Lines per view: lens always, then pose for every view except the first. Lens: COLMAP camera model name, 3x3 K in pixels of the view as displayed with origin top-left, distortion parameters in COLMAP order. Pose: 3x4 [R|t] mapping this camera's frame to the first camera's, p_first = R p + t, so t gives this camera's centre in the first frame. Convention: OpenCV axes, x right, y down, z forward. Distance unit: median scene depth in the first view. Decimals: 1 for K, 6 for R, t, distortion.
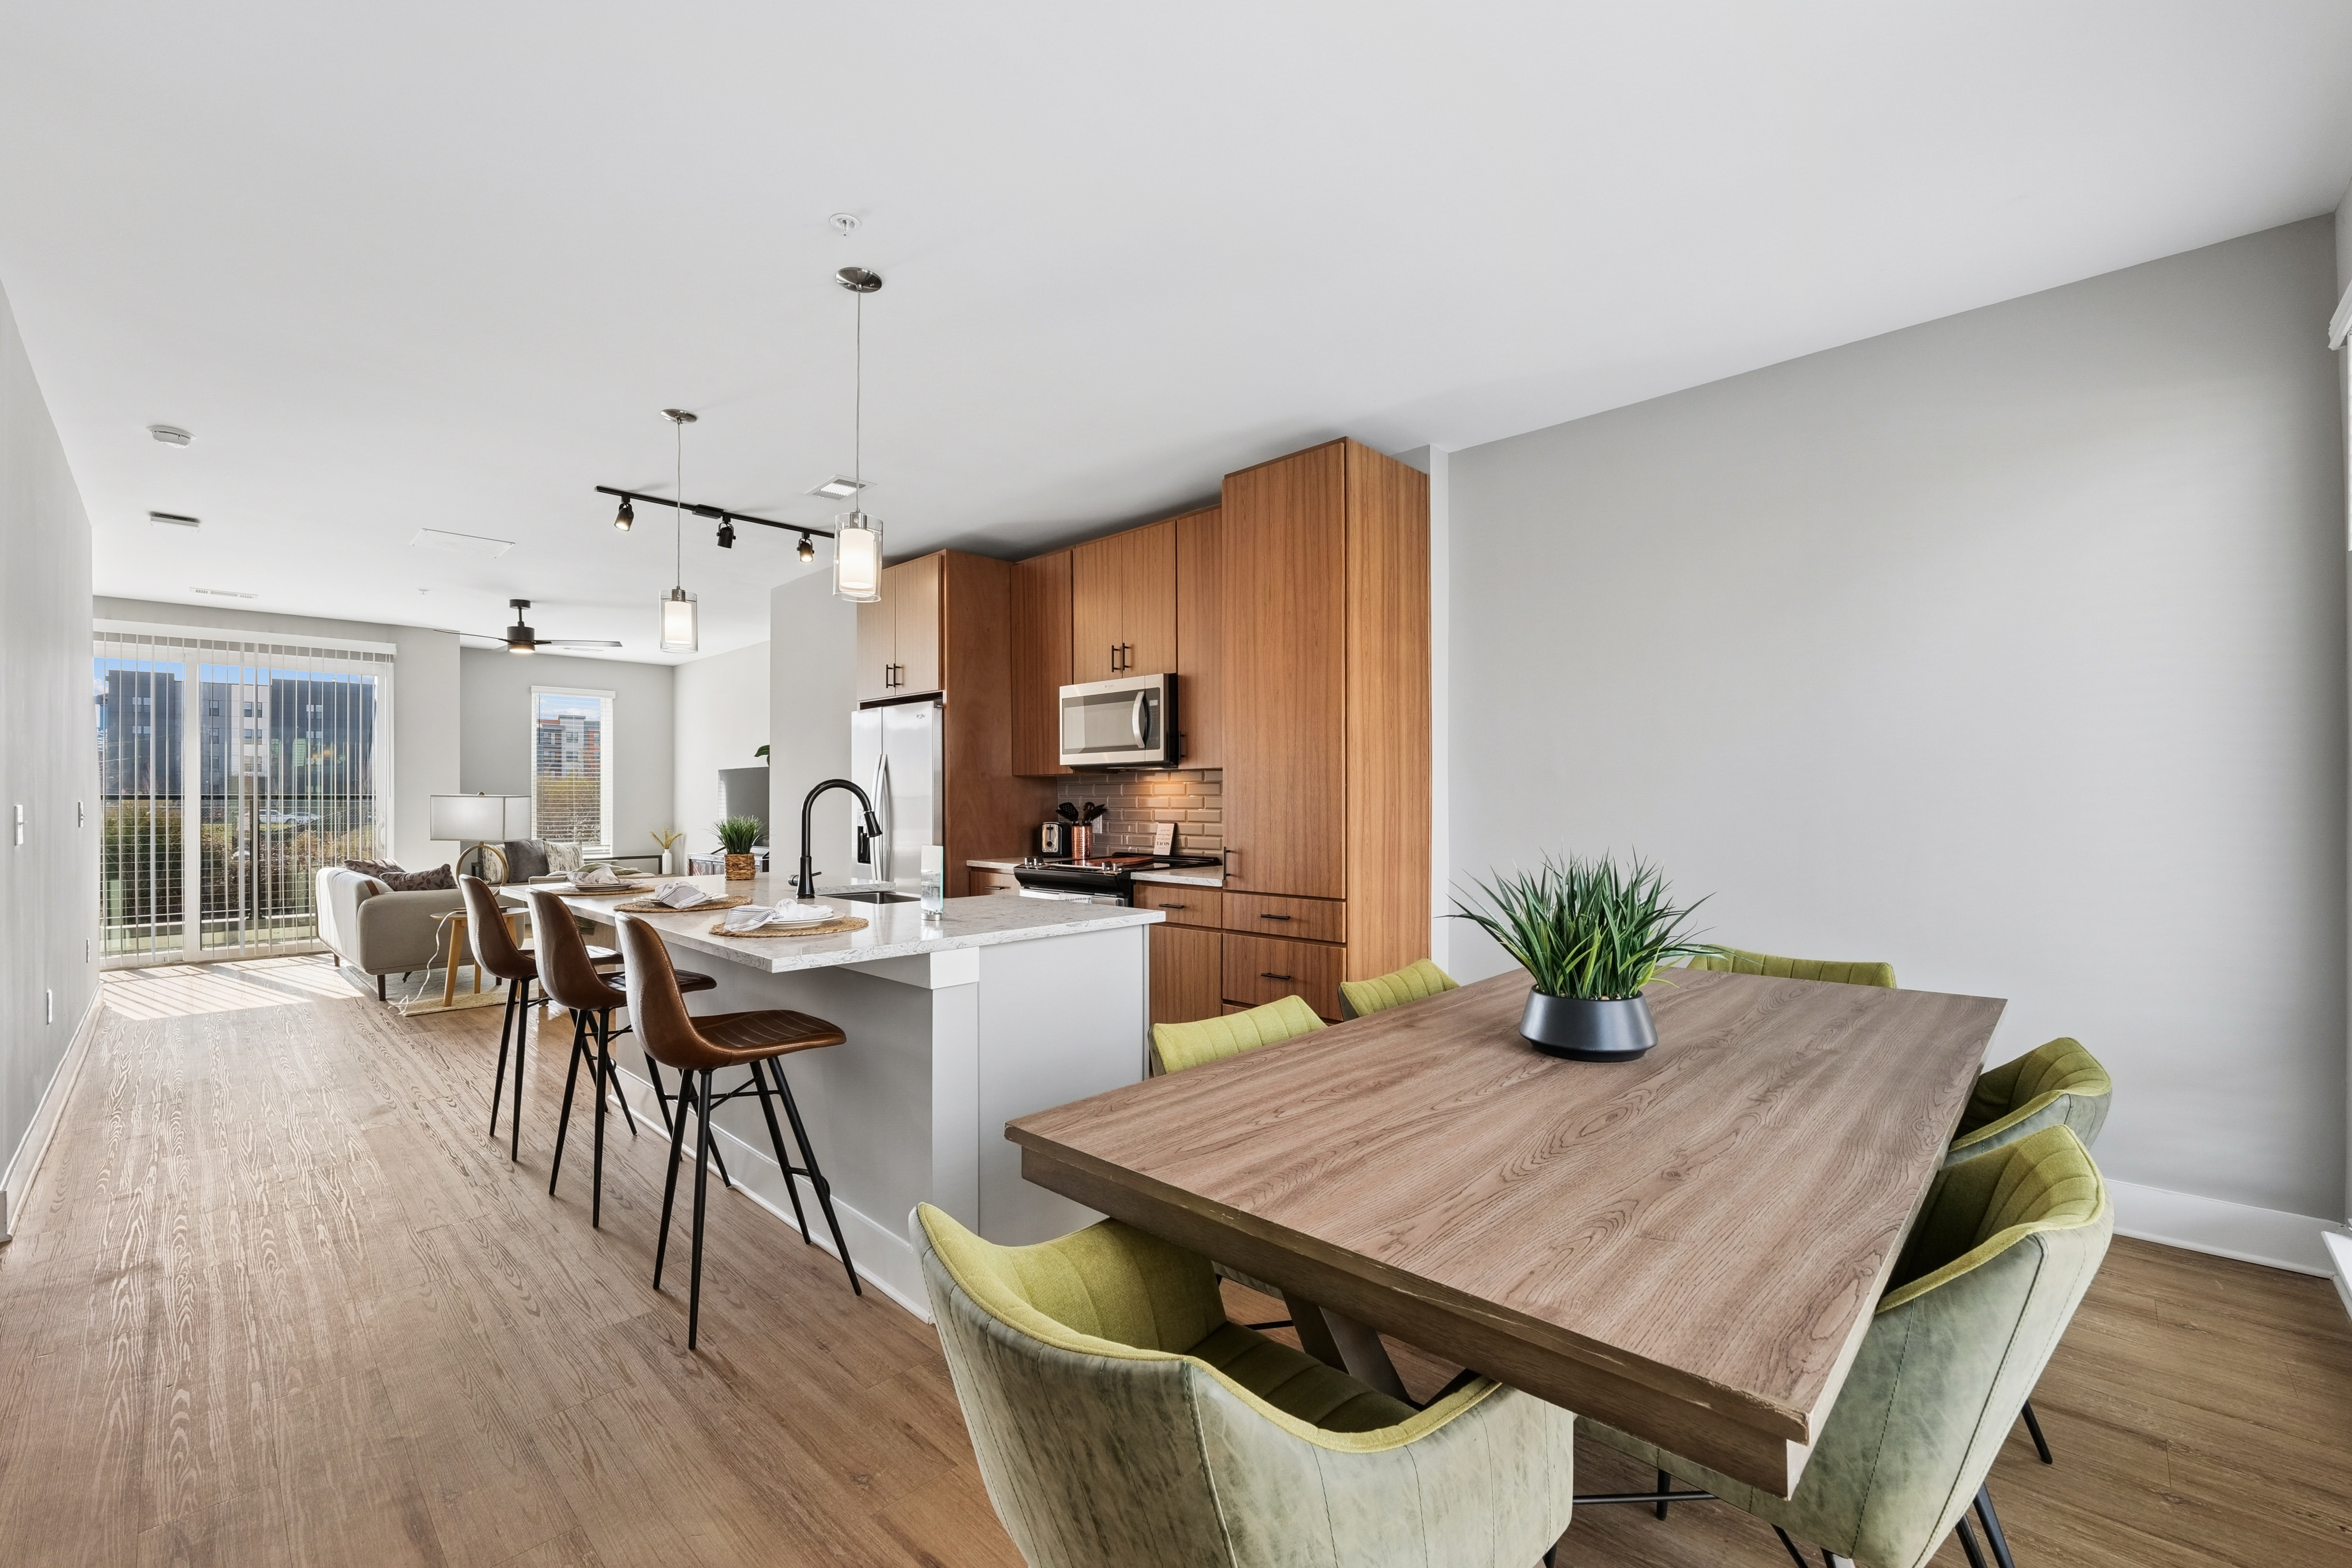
lens RADIAL K [[959.5, 0, 1176.0], [0, 959.5, 784.0], [0, 0, 1]] dist [0.000202, -0.000003]
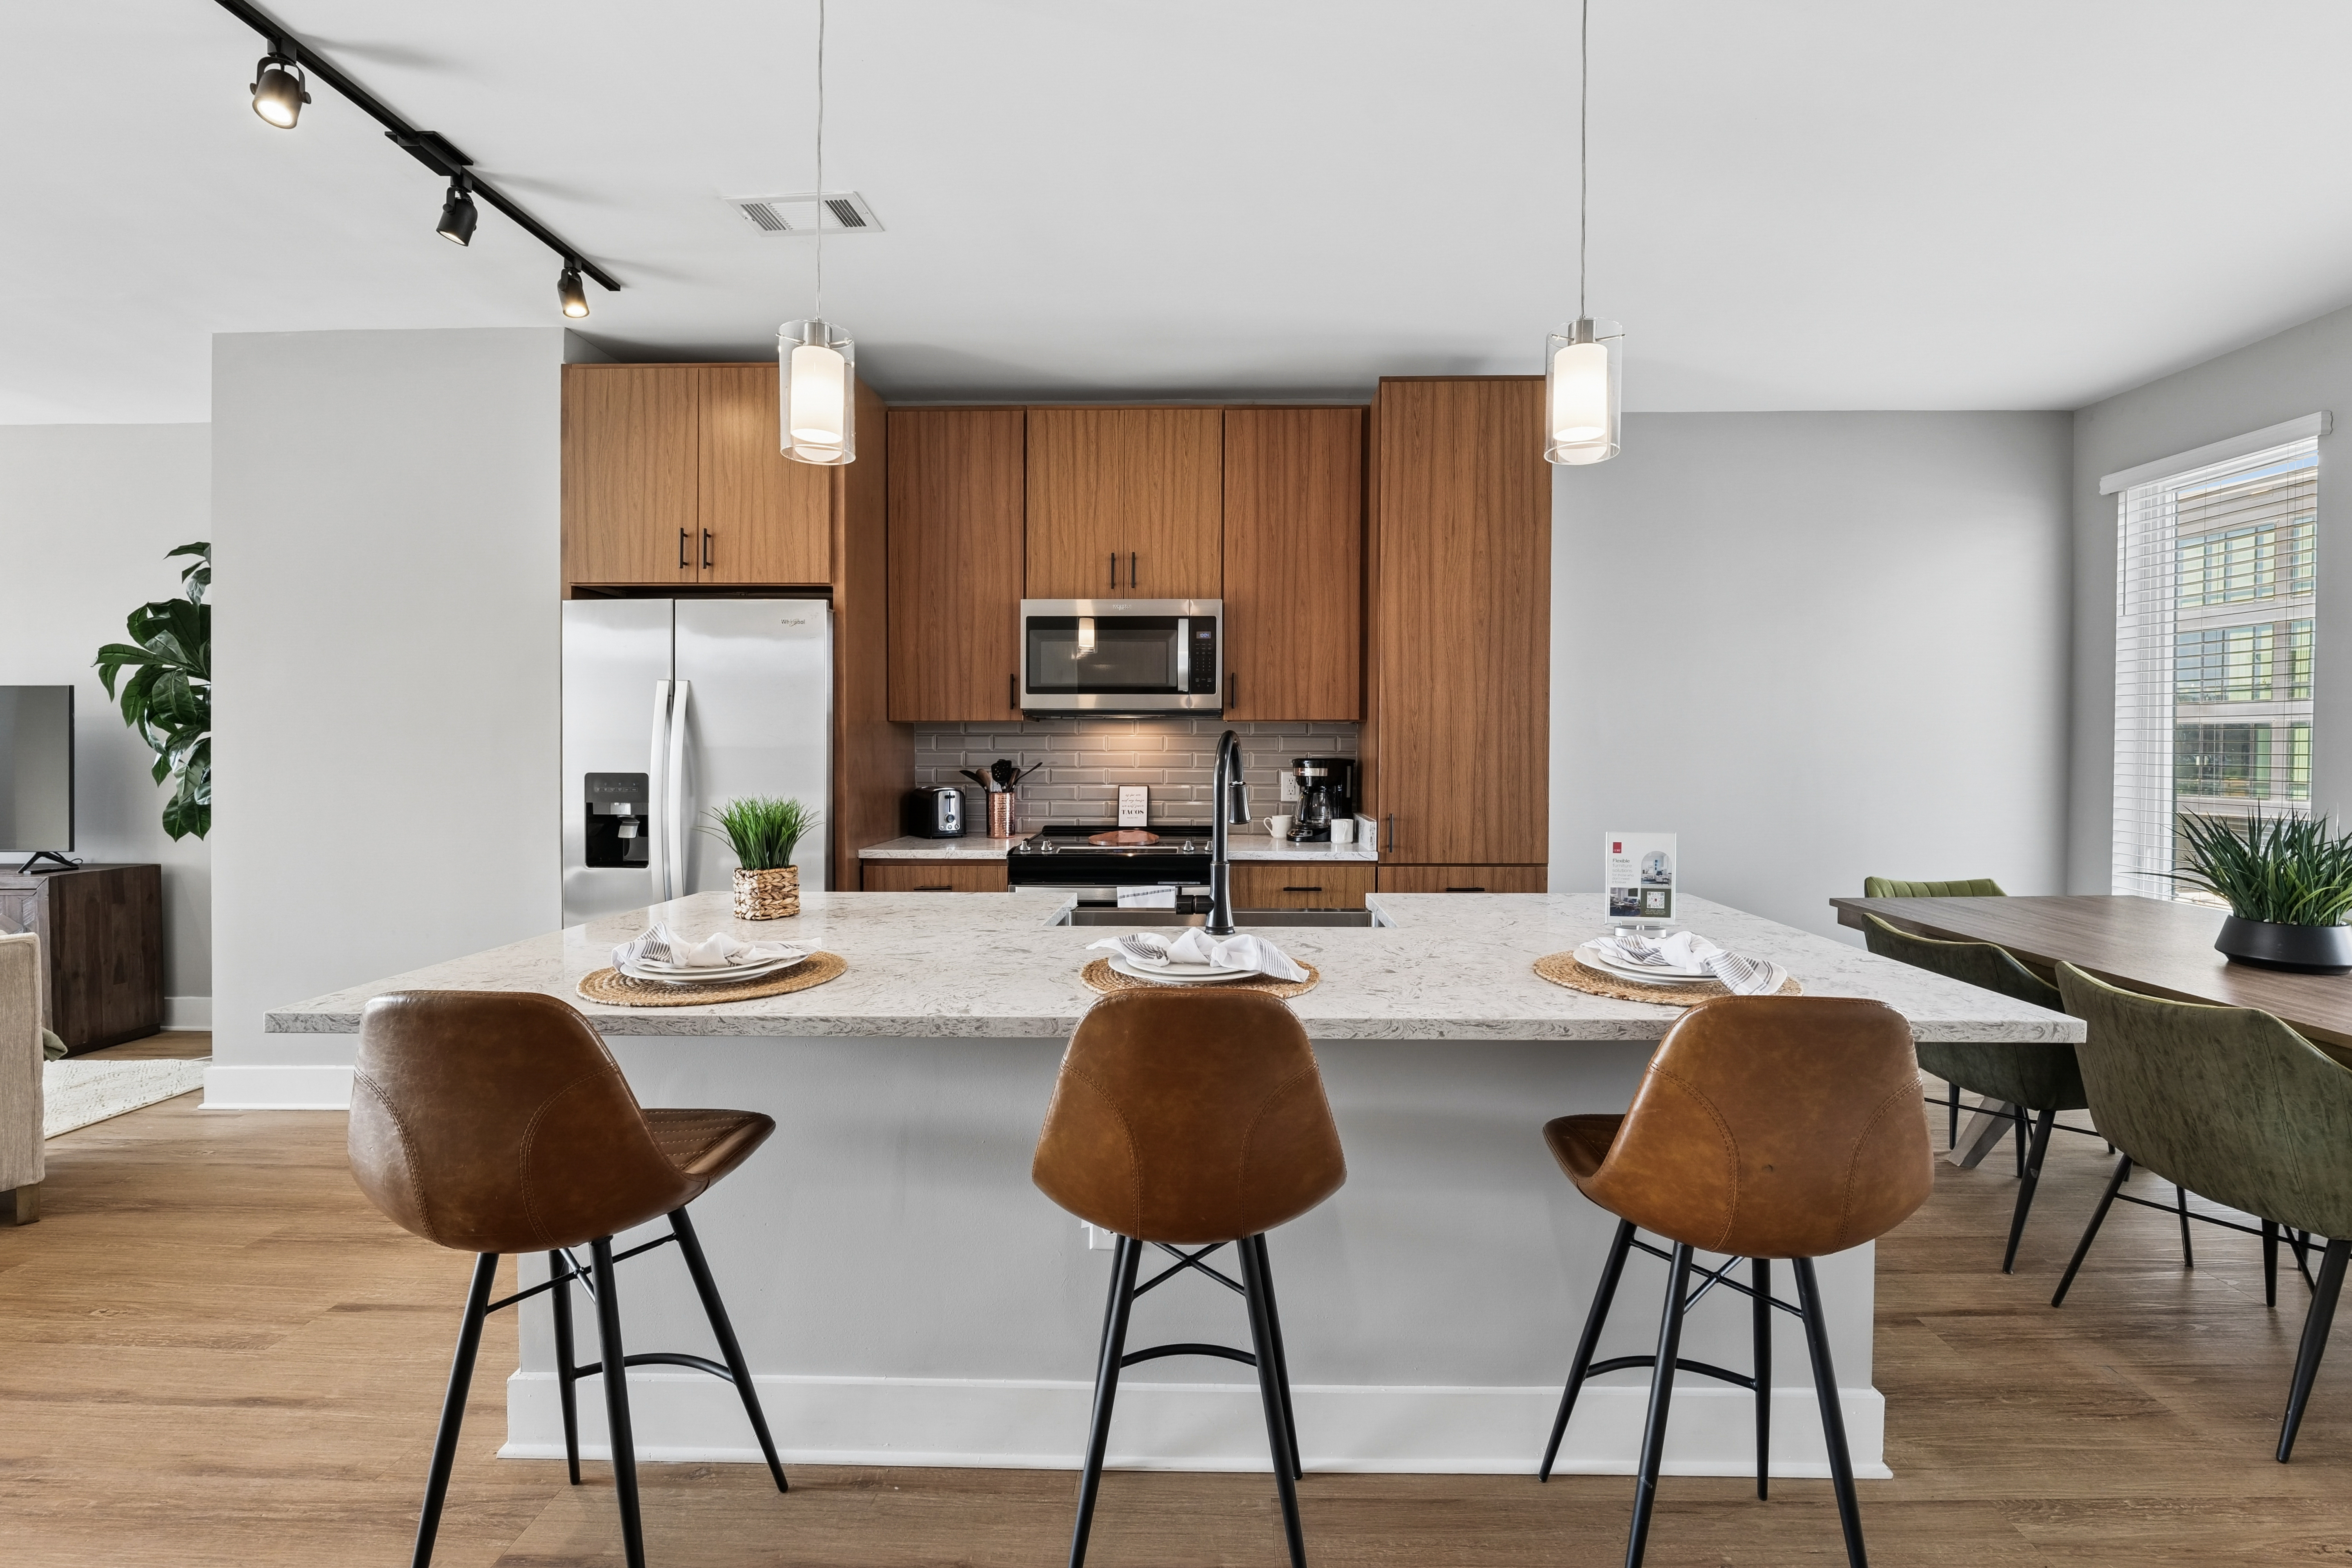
lens RADIAL K [[965.2, 0, 1181.5], [0, 965.2, 742.4], [0, 0, 1]] dist [-0.000952, -0.000054]
pose [[0.738276, 0.010616, 0.674415, -0.579796], [-0.015903, 0.999872, 0.001670, 0.003025], [-0.674311, -0.011958, 0.738351, 0.427046]]
